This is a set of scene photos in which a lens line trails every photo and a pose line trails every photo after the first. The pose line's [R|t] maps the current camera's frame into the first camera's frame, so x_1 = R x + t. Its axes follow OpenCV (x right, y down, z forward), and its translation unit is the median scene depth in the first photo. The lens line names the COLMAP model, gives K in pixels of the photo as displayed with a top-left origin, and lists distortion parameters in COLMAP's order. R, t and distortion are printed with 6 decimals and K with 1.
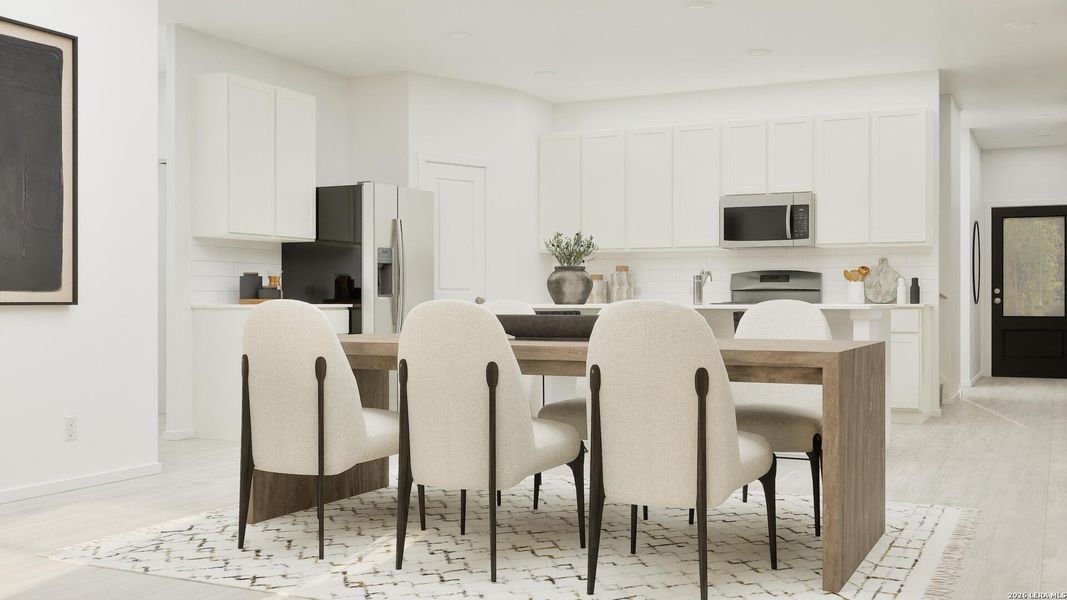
lens RADIAL K [[1075.4, 0, 533.5], [0, 1075.4, 300.0], [0, 0, 1]] dist [0.000816, -0.006495]
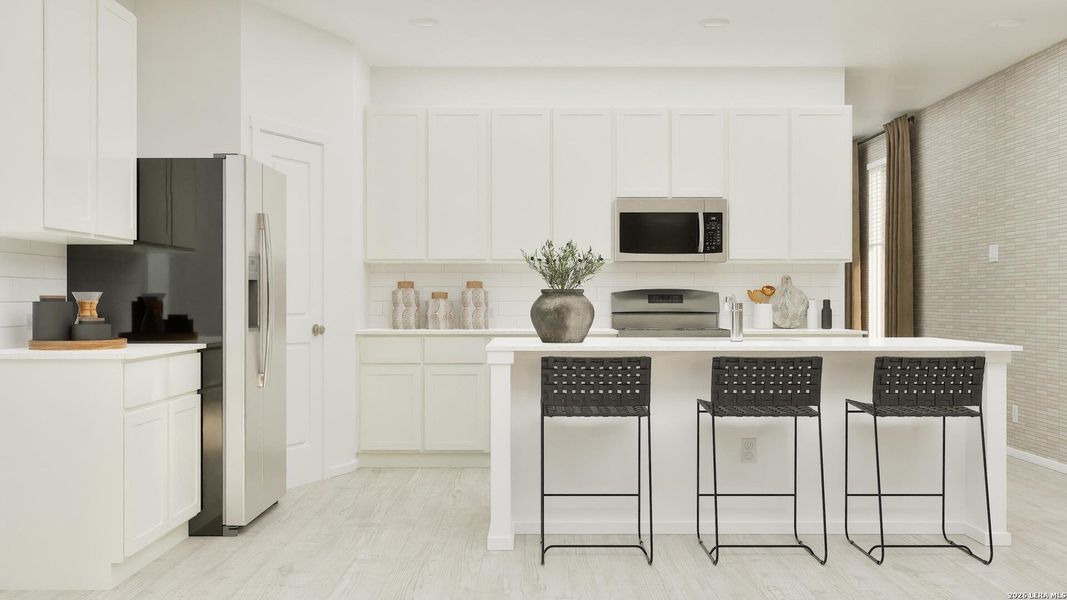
lens RADIAL K [[1075.4, 0, 533.5], [0, 1075.4, 300.0], [0, 0, 1]] dist [0.000816, -0.006495]
pose [[0.897137, -0.000057, 0.441752, -0.250578], [0.000021, 1.000000, 0.000085, -0.020071], [-0.441752, -0.000067, 0.897137, 0.307003]]
